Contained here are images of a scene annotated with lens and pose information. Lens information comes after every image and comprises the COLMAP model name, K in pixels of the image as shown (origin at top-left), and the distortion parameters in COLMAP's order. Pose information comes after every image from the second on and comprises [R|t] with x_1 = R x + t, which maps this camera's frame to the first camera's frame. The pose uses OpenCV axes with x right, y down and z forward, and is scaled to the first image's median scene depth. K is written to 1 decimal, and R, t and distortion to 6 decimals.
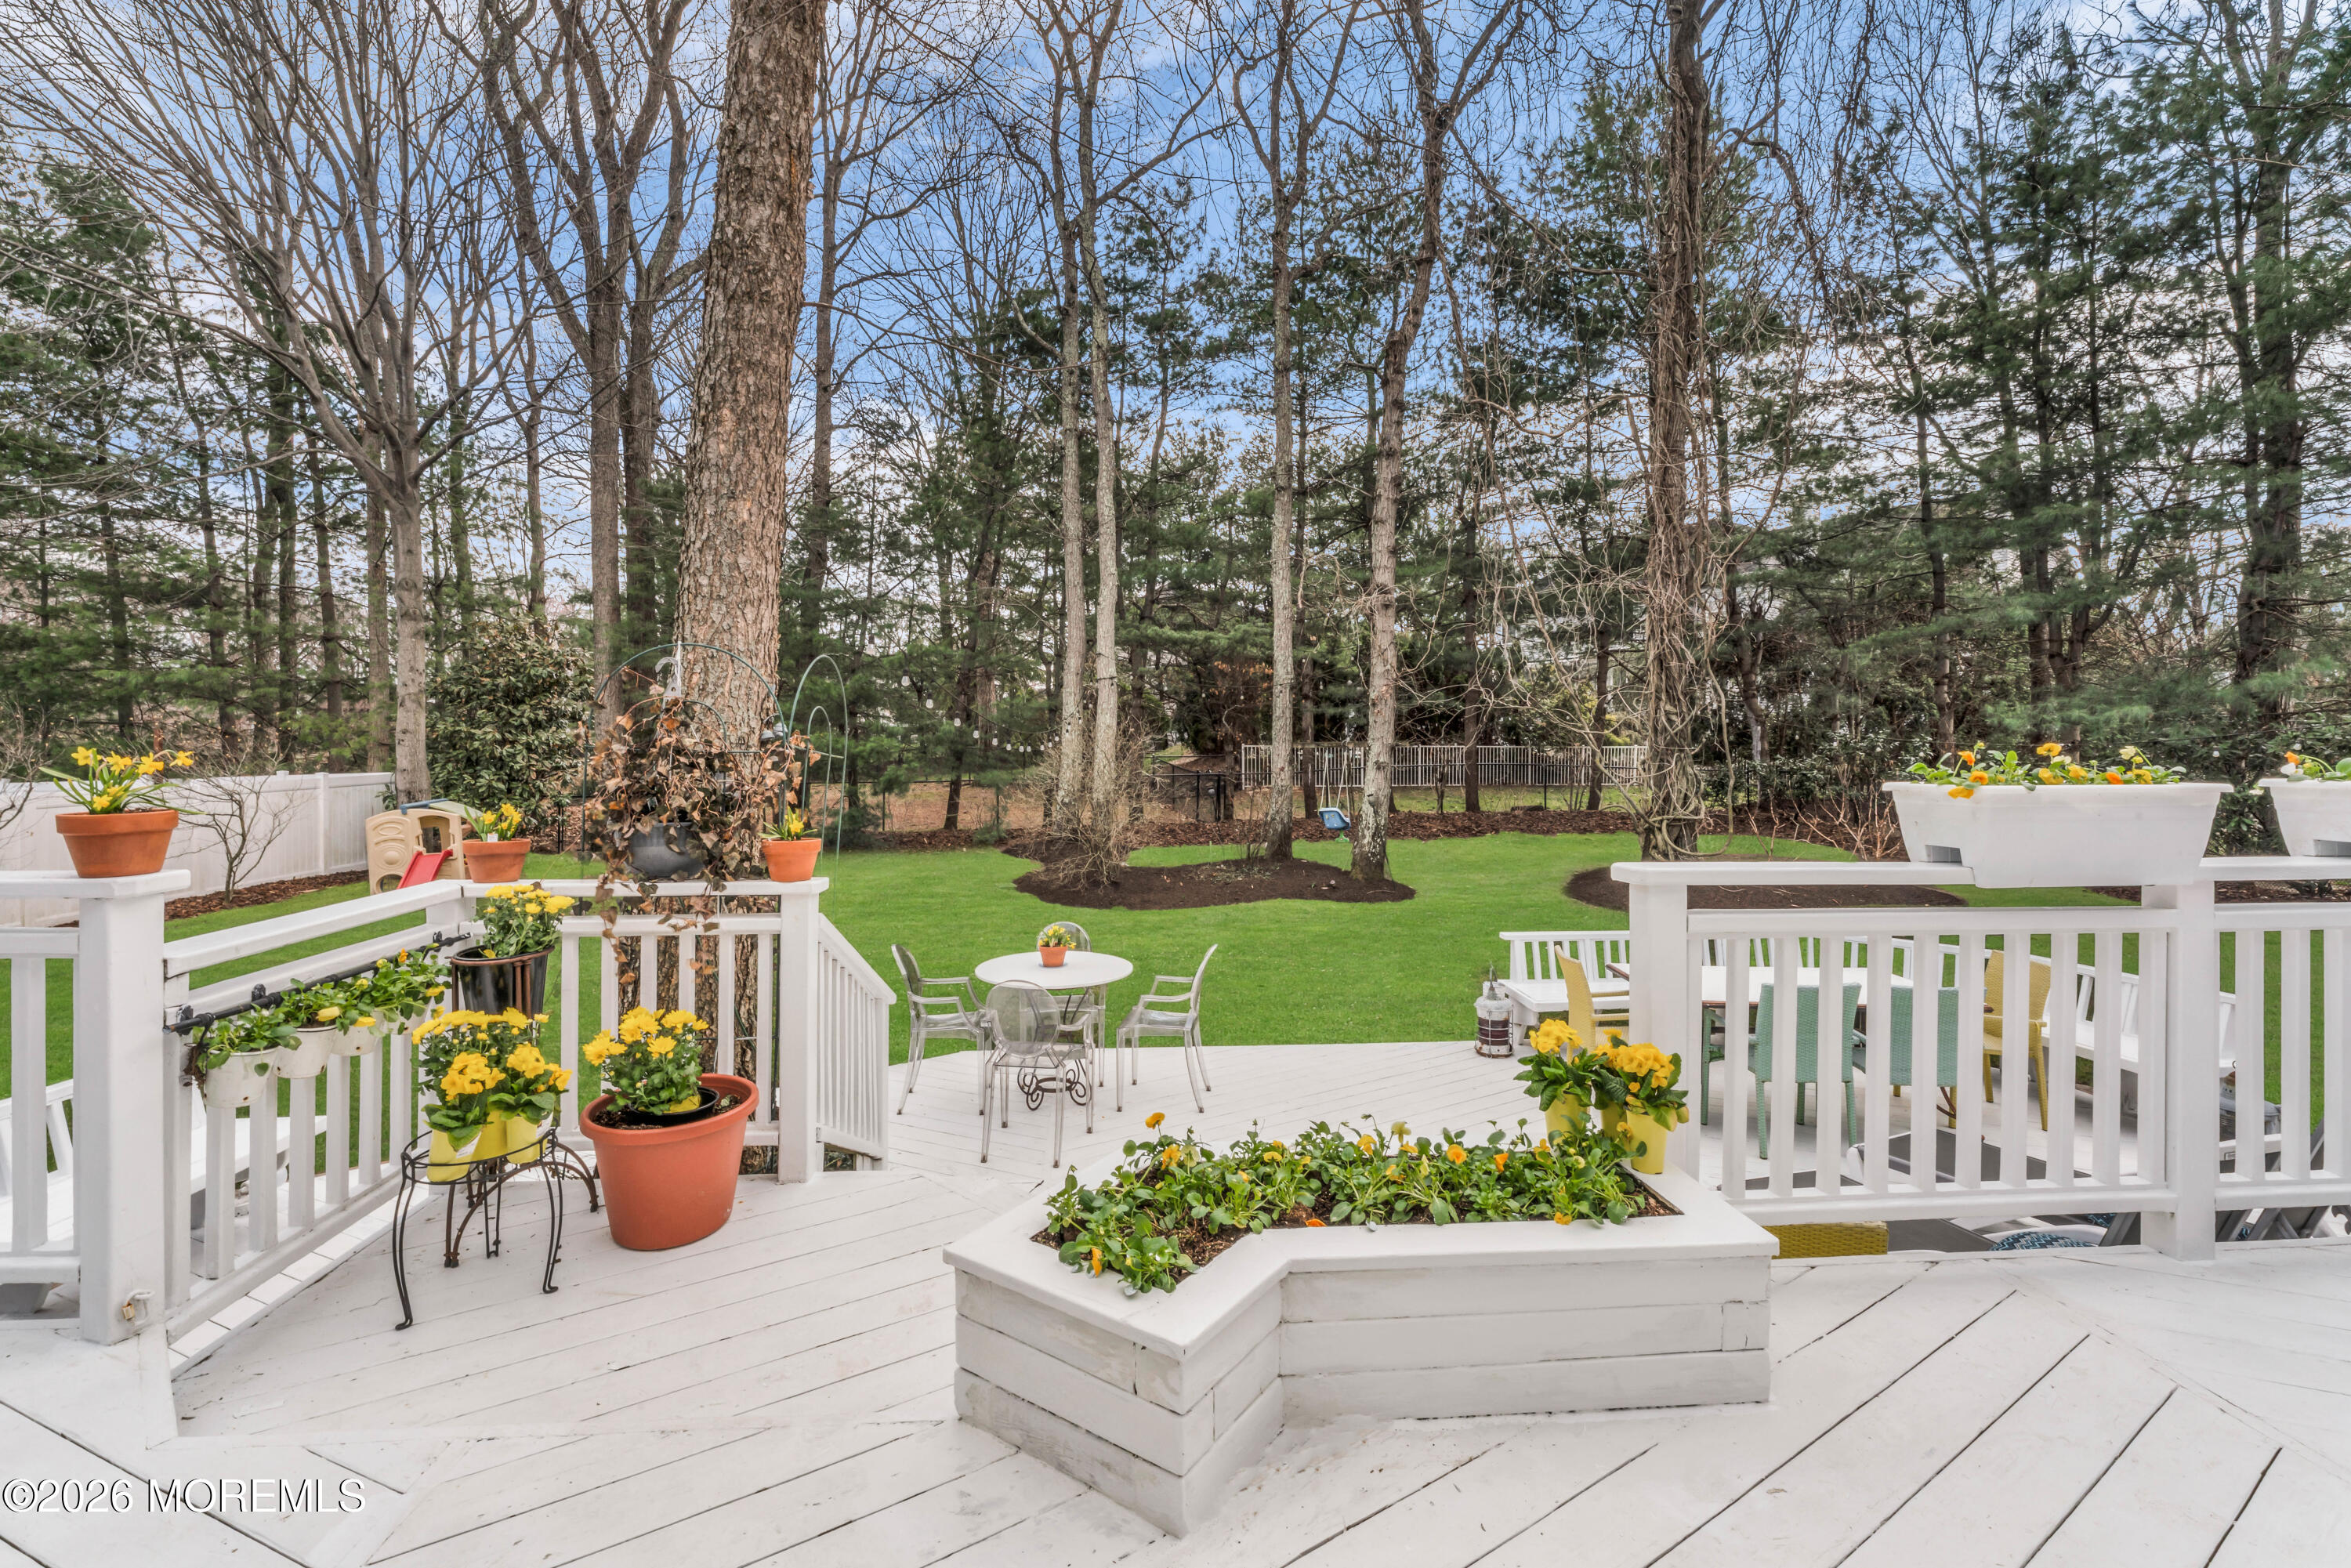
lens RADIAL K [[997.3, 0, 1178.7], [0, 997.3, 752.5], [0, 0, 1]] dist [-0.000773, -0.000212]
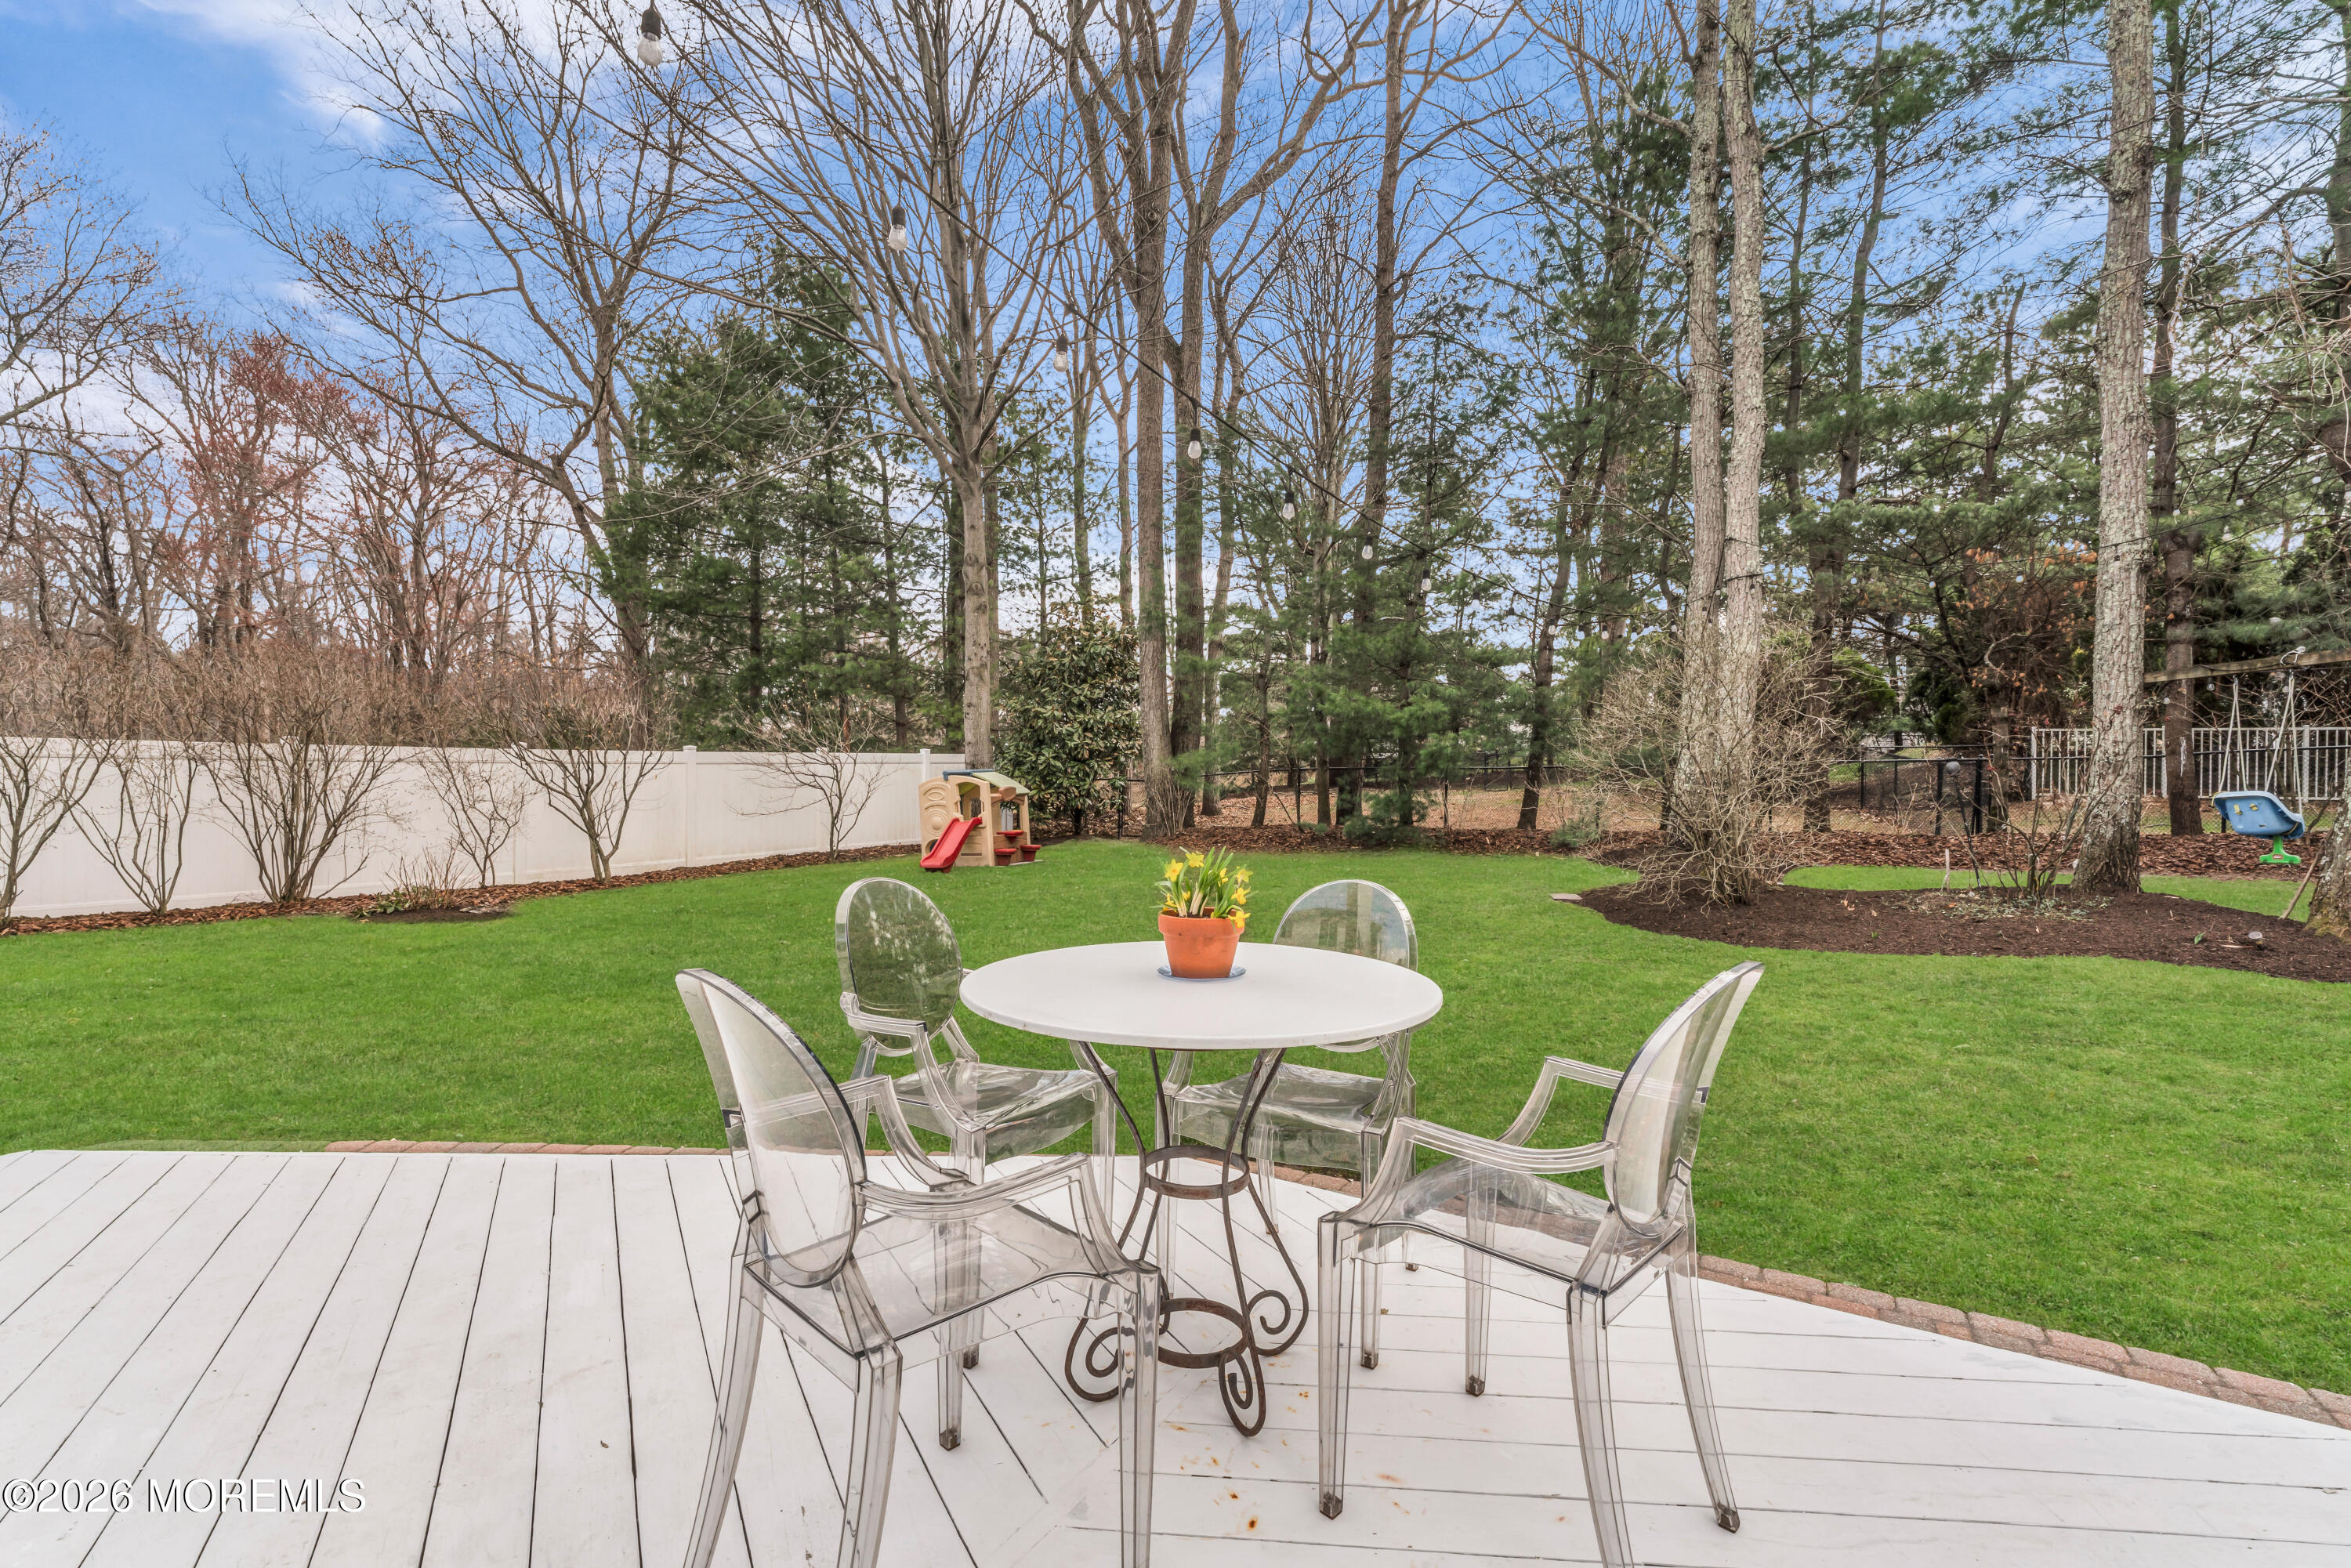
lens RADIAL K [[1051.9, 0, 1175.5], [0, 1051.9, 784.0], [0, 0, 1]] dist [-0.000081, -0.000410]
pose [[0.810371, 0.013214, -0.585768, 0.021975], [-0.012772, 0.999906, 0.004887, 0.044117], [0.585778, 0.003521, 0.810464, 0.212608]]
